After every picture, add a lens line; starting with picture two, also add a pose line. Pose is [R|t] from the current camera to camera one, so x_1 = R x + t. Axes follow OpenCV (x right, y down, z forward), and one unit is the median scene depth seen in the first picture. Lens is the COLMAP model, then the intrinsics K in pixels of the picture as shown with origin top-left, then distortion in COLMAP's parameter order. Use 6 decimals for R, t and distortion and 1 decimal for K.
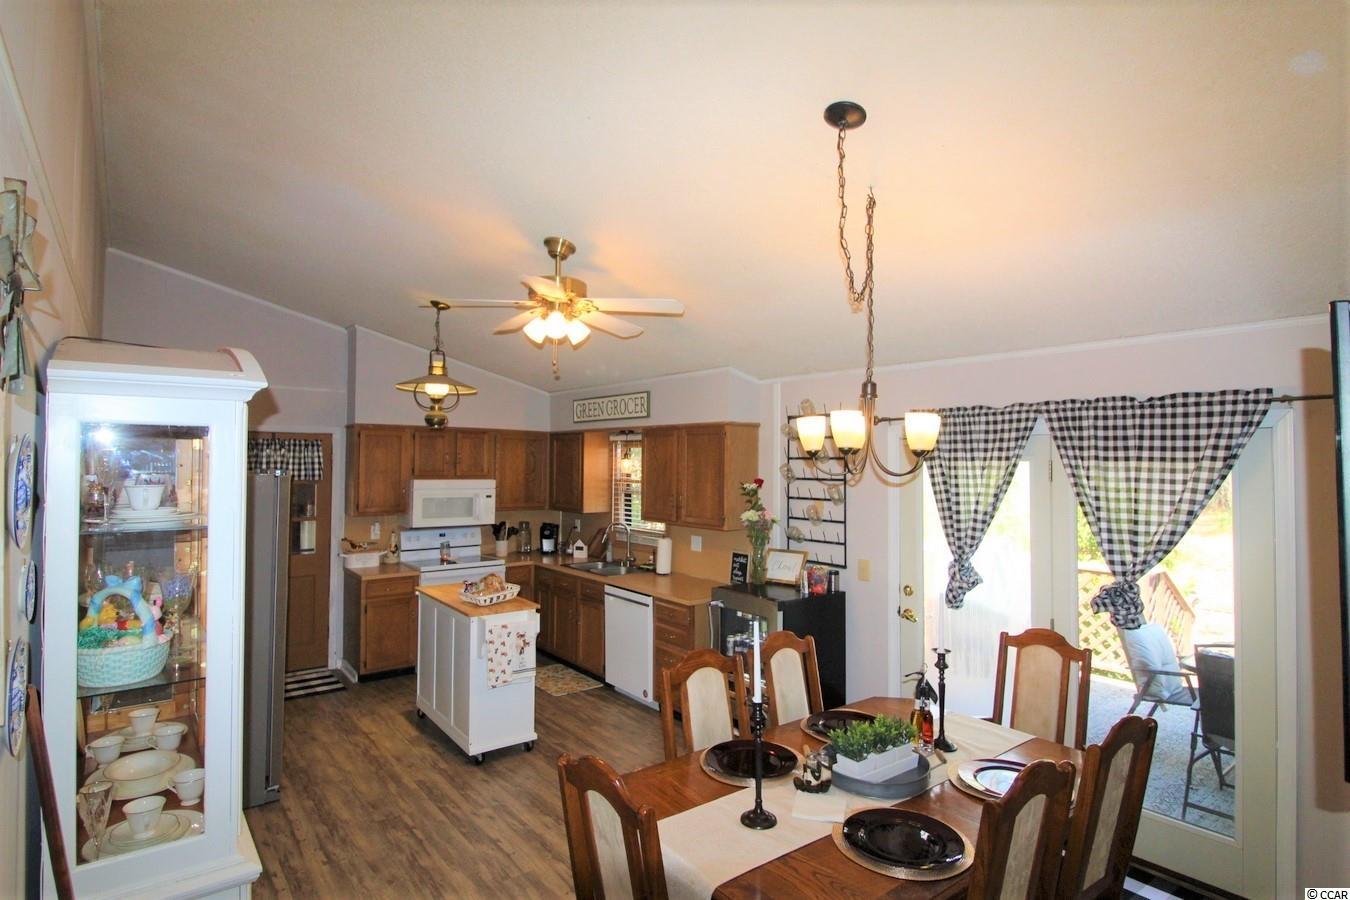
lens RADIAL K [[706.1, 0, 677.0], [0, 706.1, 445.9], [0, 0, 1]] dist [-0.001390, -0.000305]
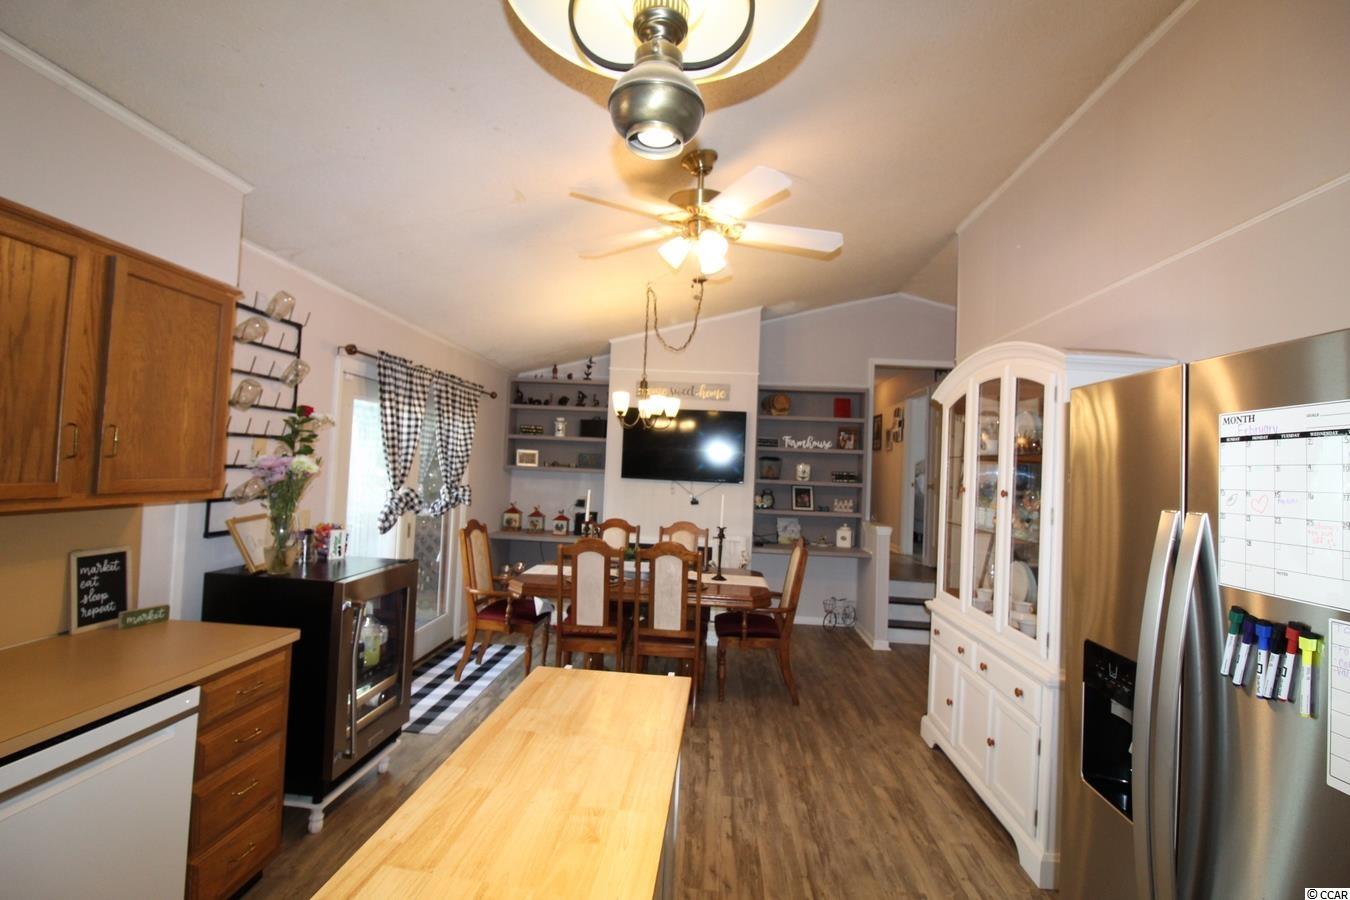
lens RADIAL K [[623.1, 0, 676.5], [0, 623.1, 445.4], [0, 0, 1]] dist [0.000943, -0.015023]
pose [[-0.749251, -0.017839, 0.662045, -0.426919], [-0.063500, 0.996967, -0.045001, 0.072883], [-0.659234, -0.075757, -0.748112, 1.003581]]
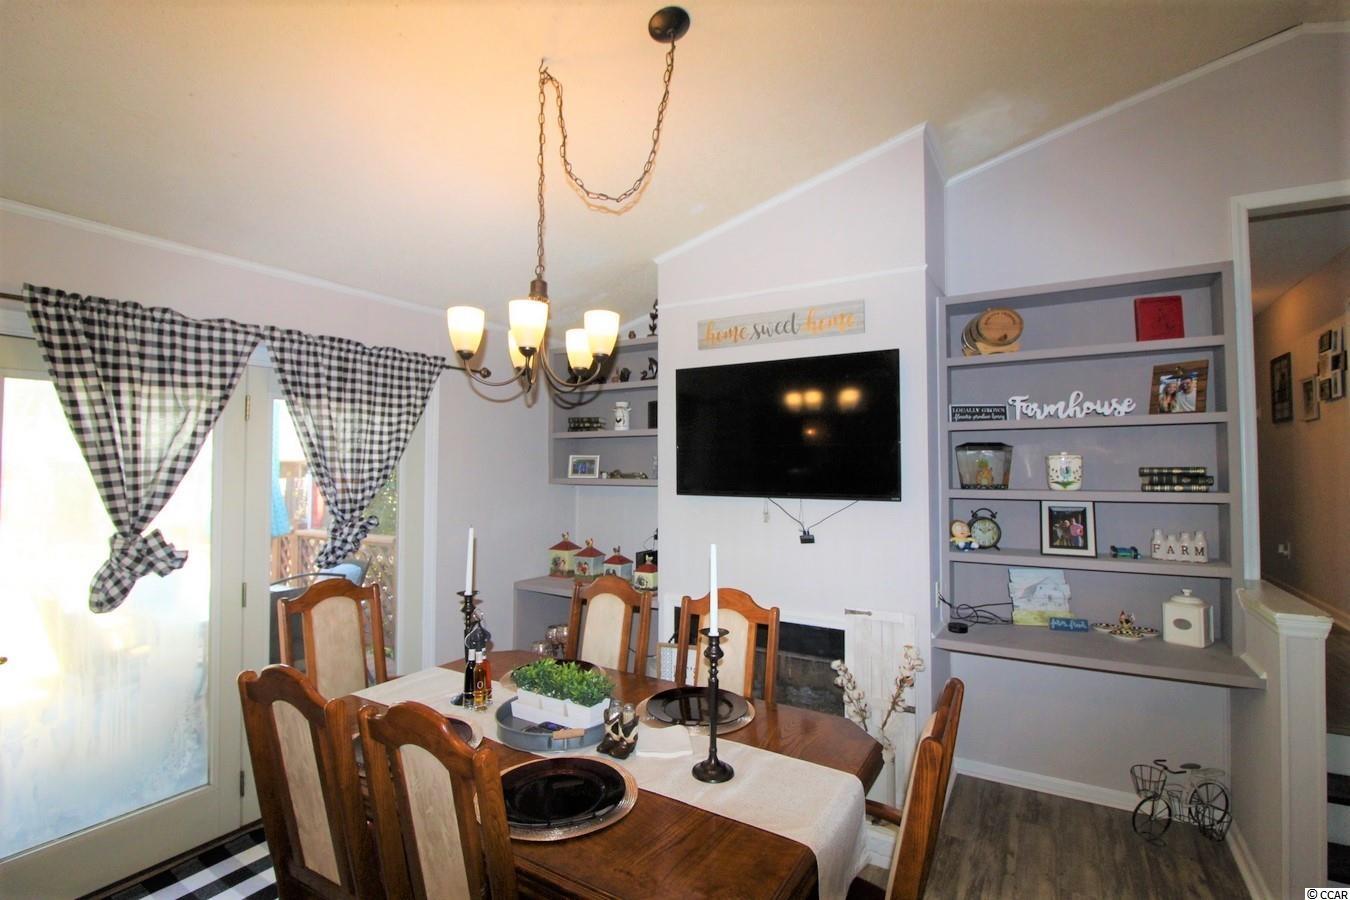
lens RADIAL K [[623.1, 0, 676.5], [0, 623.1, 445.4], [0, 0, 1]] dist [0.000943, -0.015023]
pose [[-0.359668, 0.024221, 0.932766, -0.222079], [-0.023257, 0.999120, -0.034912, 0.060225], [-0.932790, -0.034250, -0.358788, 0.500995]]
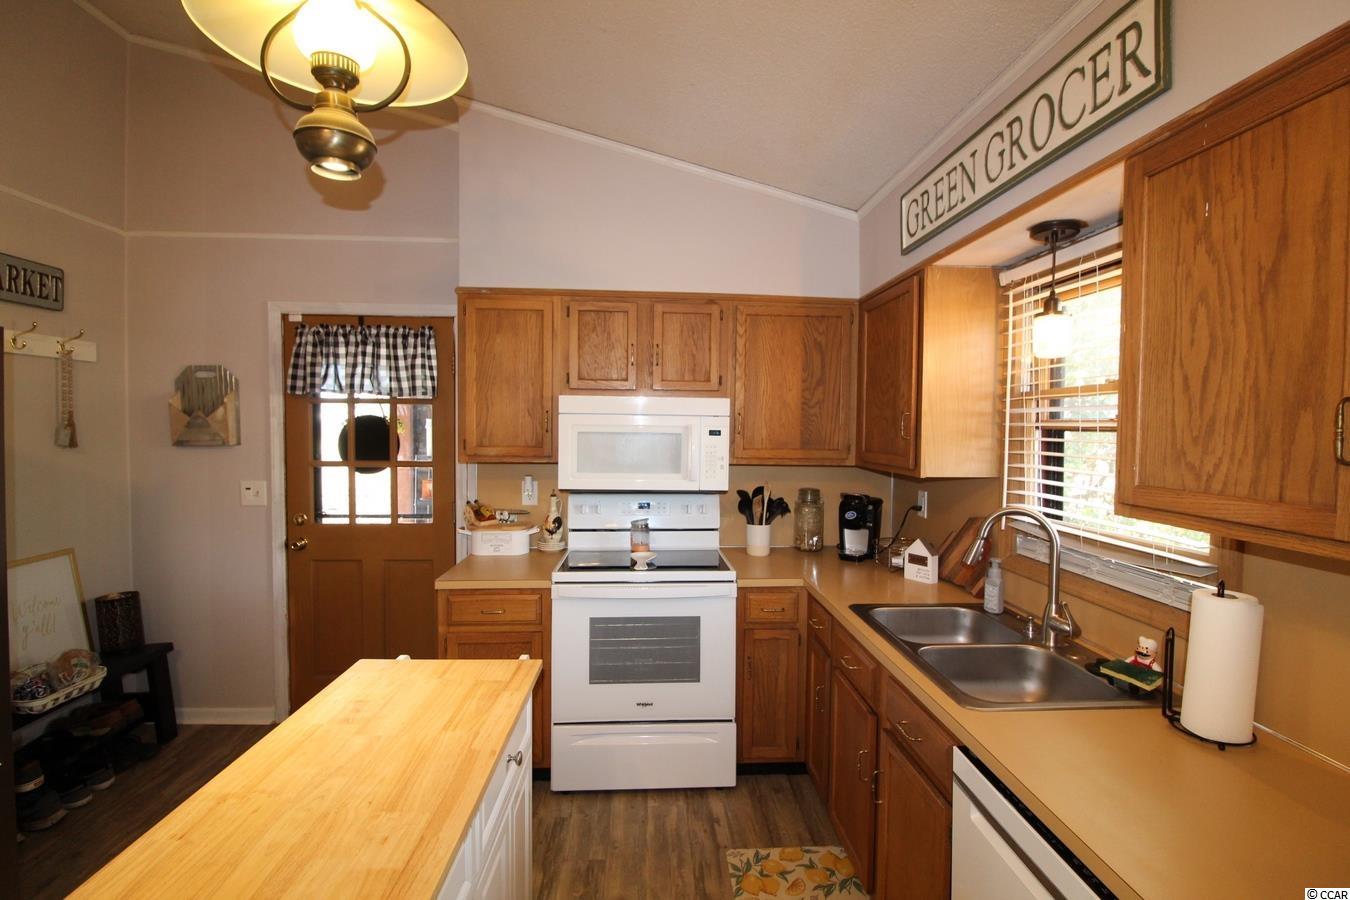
lens RADIAL K [[623.1, 0, 676.5], [0, 623.1, 445.4], [0, 0, 1]] dist [0.000943, -0.015023]
pose [[0.822425, 0.019981, -0.568522, -0.056761], [0.008513, 0.998839, 0.047419, 0.070702], [0.568809, -0.043839, 0.821300, 0.753174]]
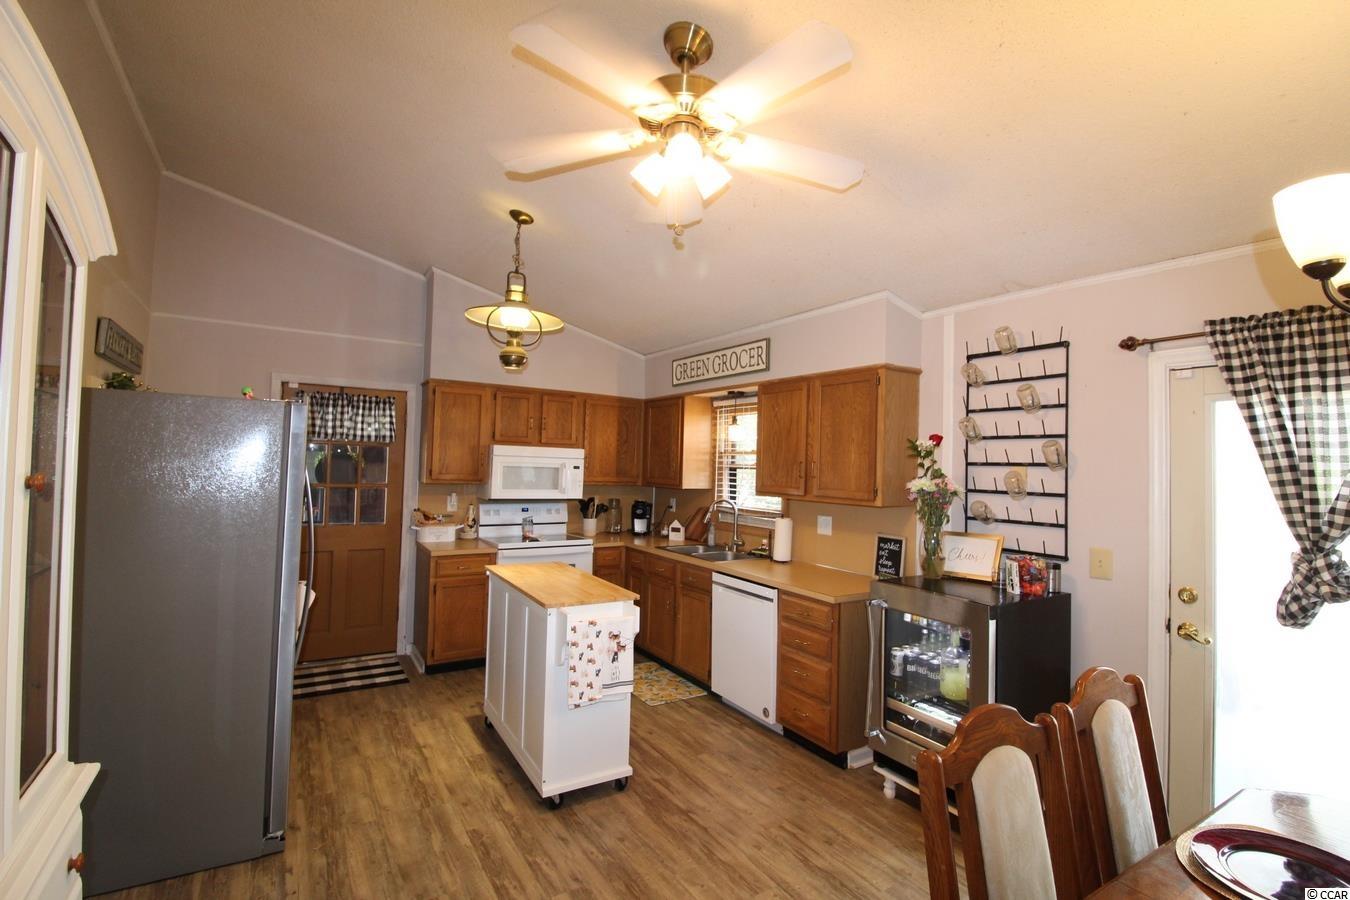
lens RADIAL K [[623.1, 0, 676.5], [0, 623.1, 445.4], [0, 0, 1]] dist [0.000943, -0.015023]
pose [[0.994298, 0.016705, -0.105319, -0.070122], [-0.017781, 0.999799, -0.009279, 0.057687], [0.105142, 0.011099, 0.994395, 0.275353]]
